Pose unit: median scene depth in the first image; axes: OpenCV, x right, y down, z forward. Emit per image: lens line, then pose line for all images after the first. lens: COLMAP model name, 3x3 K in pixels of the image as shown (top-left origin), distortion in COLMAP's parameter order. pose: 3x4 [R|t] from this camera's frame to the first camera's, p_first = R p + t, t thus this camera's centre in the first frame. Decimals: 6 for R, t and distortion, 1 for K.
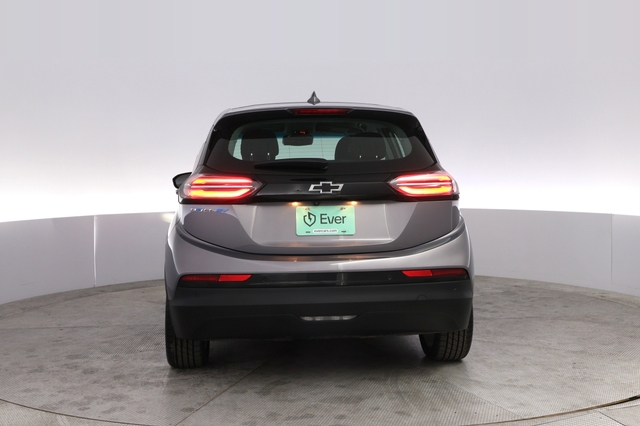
lens RADIAL K [[523.0, 0, 320.0], [0, 523.0, 191.6], [0, 0, 1]] dist [-0.006024, -0.000655]
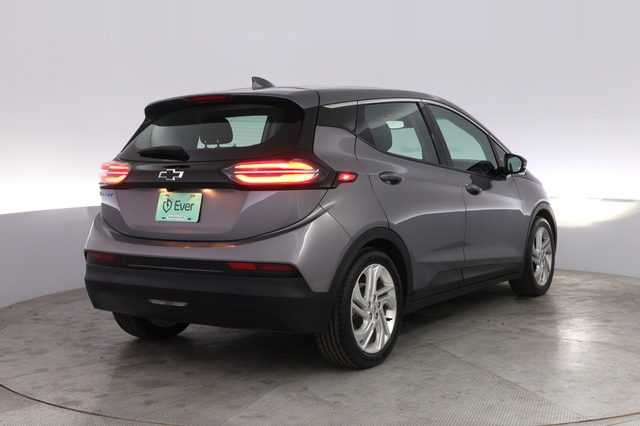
lens RADIAL K [[545.3, 0, 308.0], [0, 545.3, 186.1], [0, 0, 1]] dist [0.014742, 0.005589]
pose [[0.917567, 0.018063, -0.397170, 0.658728], [-0.011568, 0.999757, 0.018742, -0.008378], [0.397412, -0.012603, 0.917554, 0.132219]]
